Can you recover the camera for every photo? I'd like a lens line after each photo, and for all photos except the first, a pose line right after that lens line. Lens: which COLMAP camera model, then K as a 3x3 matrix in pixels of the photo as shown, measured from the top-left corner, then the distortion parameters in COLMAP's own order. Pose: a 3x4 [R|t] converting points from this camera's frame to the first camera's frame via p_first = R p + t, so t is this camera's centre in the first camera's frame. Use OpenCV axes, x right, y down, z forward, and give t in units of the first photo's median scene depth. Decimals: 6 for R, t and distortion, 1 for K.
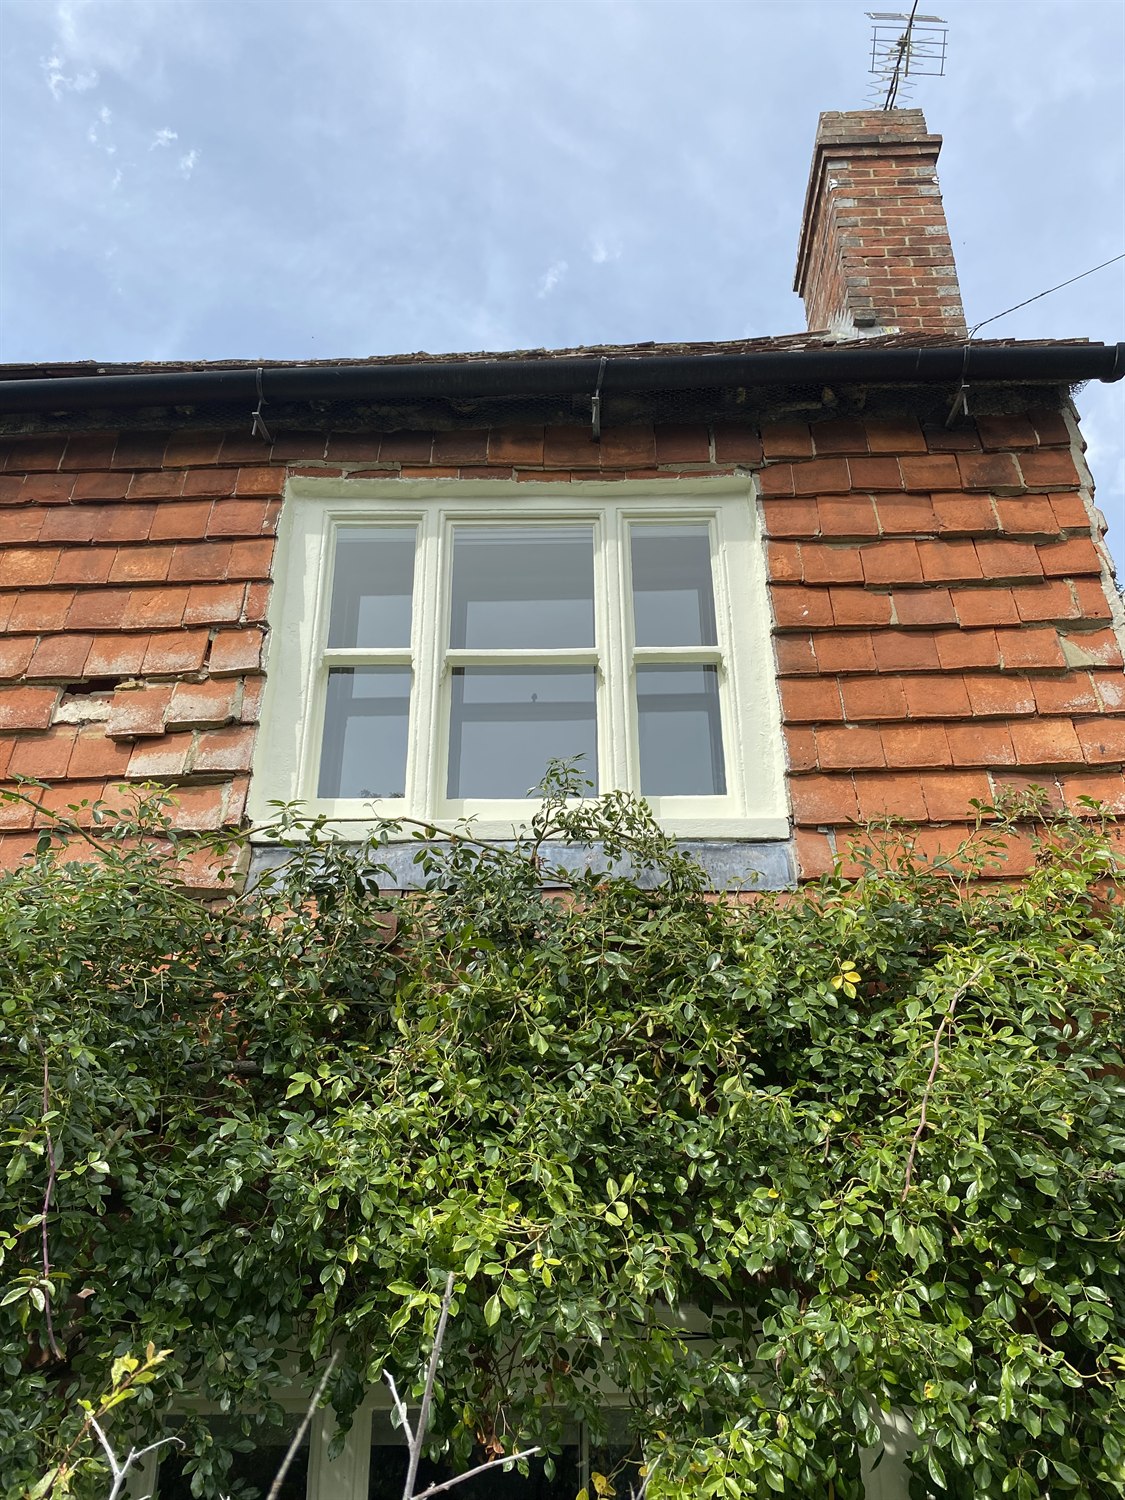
lens RADIAL K [[1124.9, 0, 564.2], [0, 1124.9, 749.9], [0, 0, 1]] dist [0.055531, -0.003062]
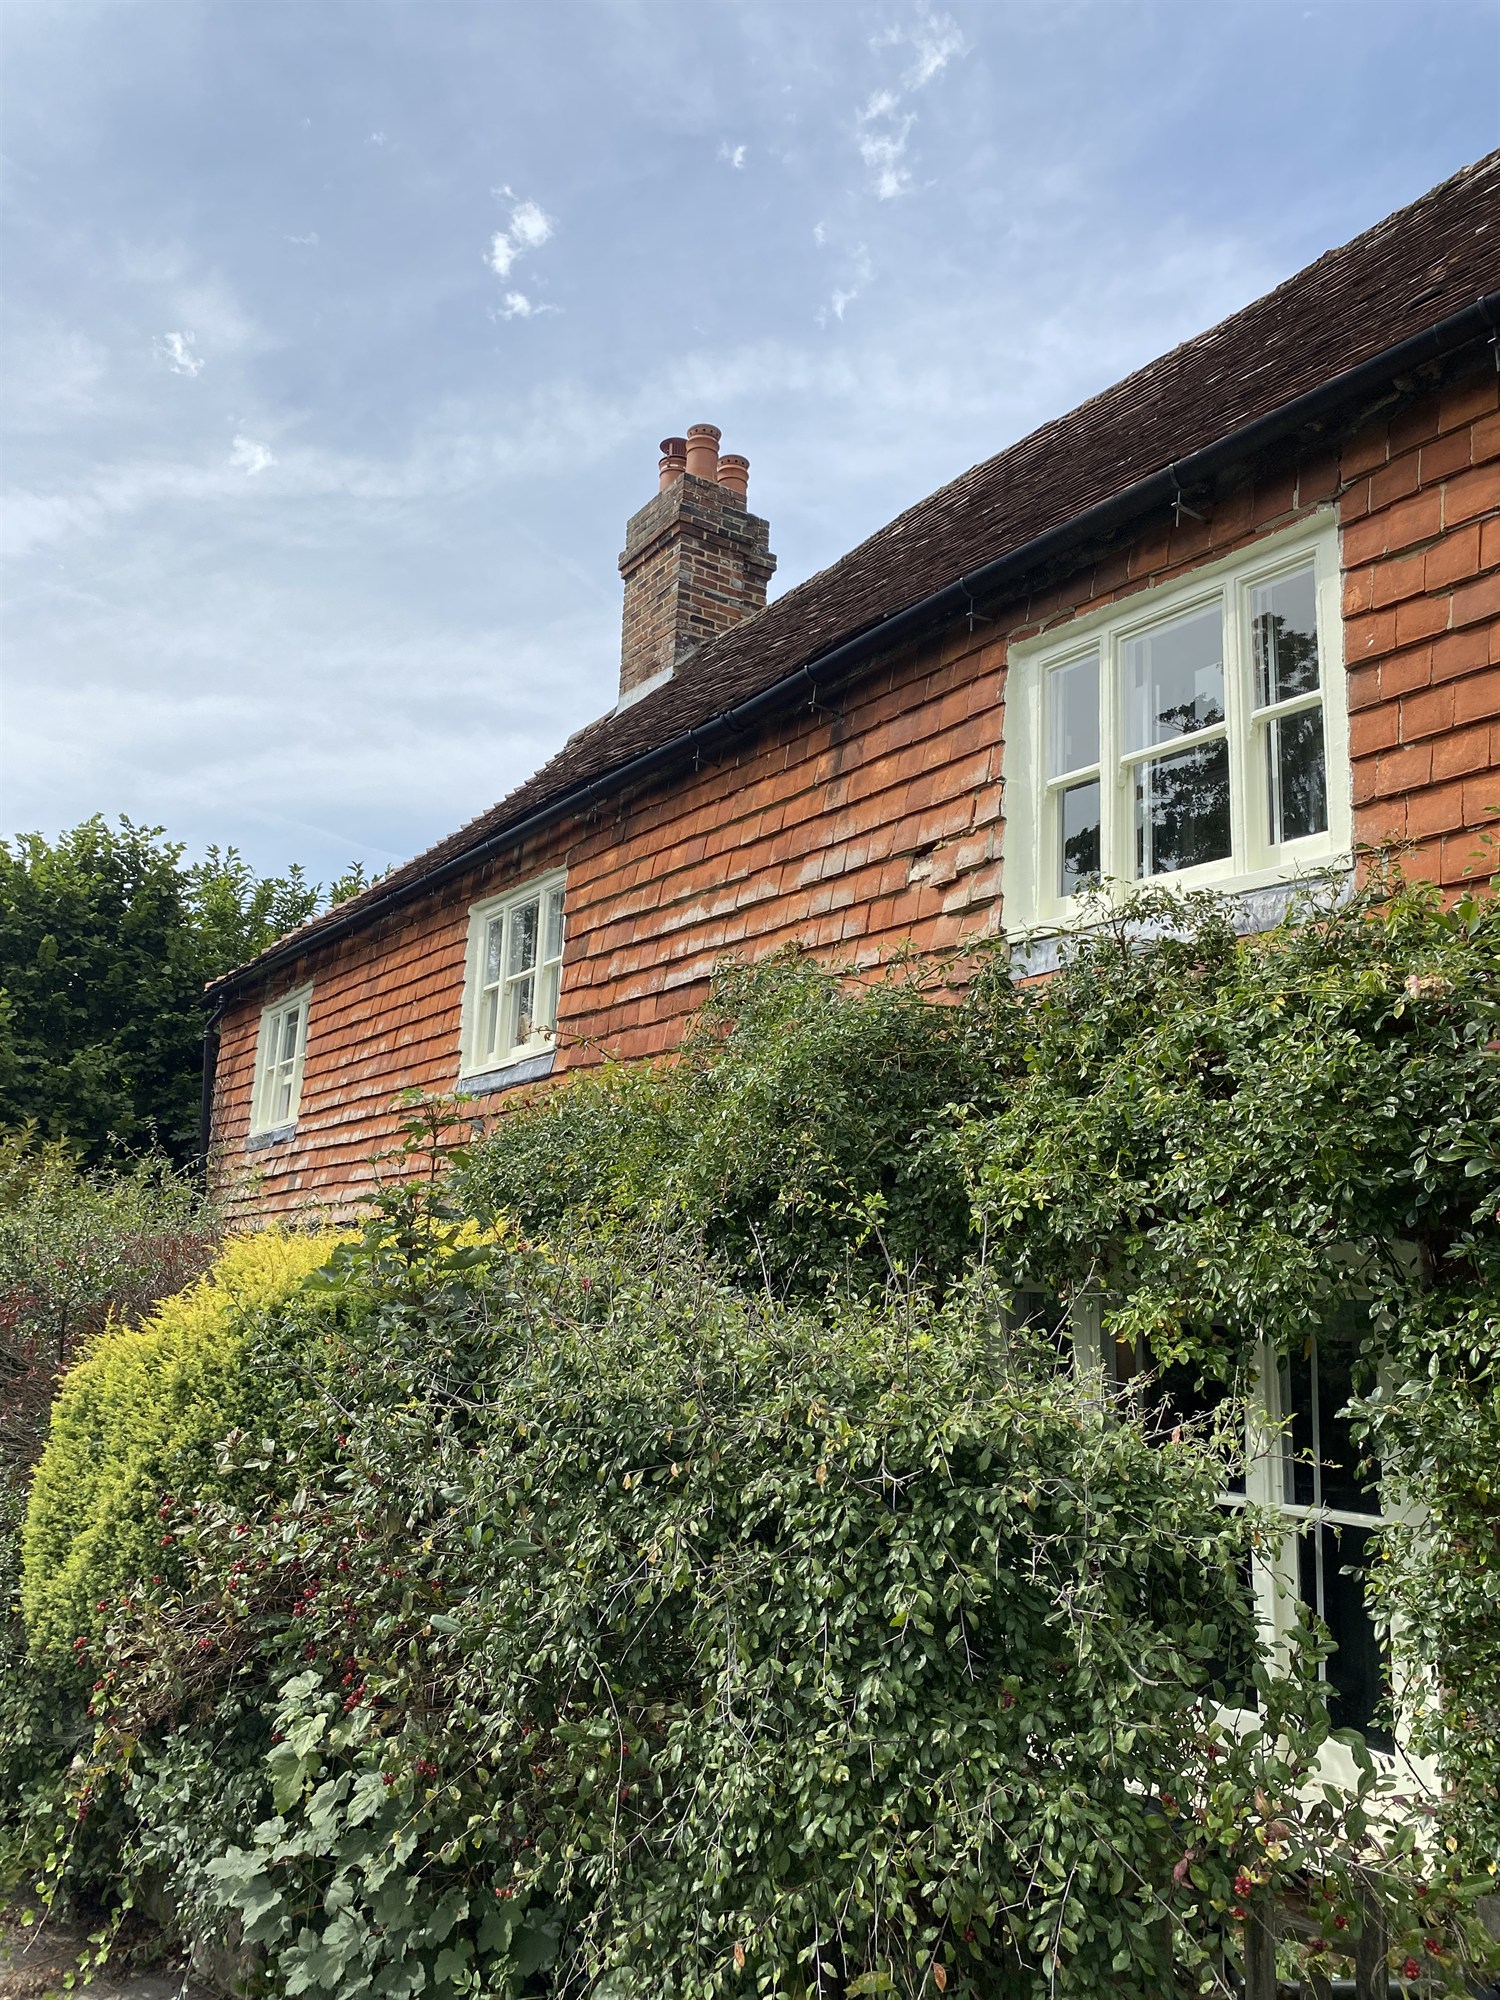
lens RADIAL K [[1499.9, 0, 749.0], [0, 1499.9, 1000.2], [0, 0, 1]] dist [0.055531, -0.003062]
pose [[0.598033, -0.128272, -0.791140, 0.953271], [0.313778, 0.945787, 0.083843, -0.107093], [0.737495, -0.298384, 0.605861, -0.397551]]
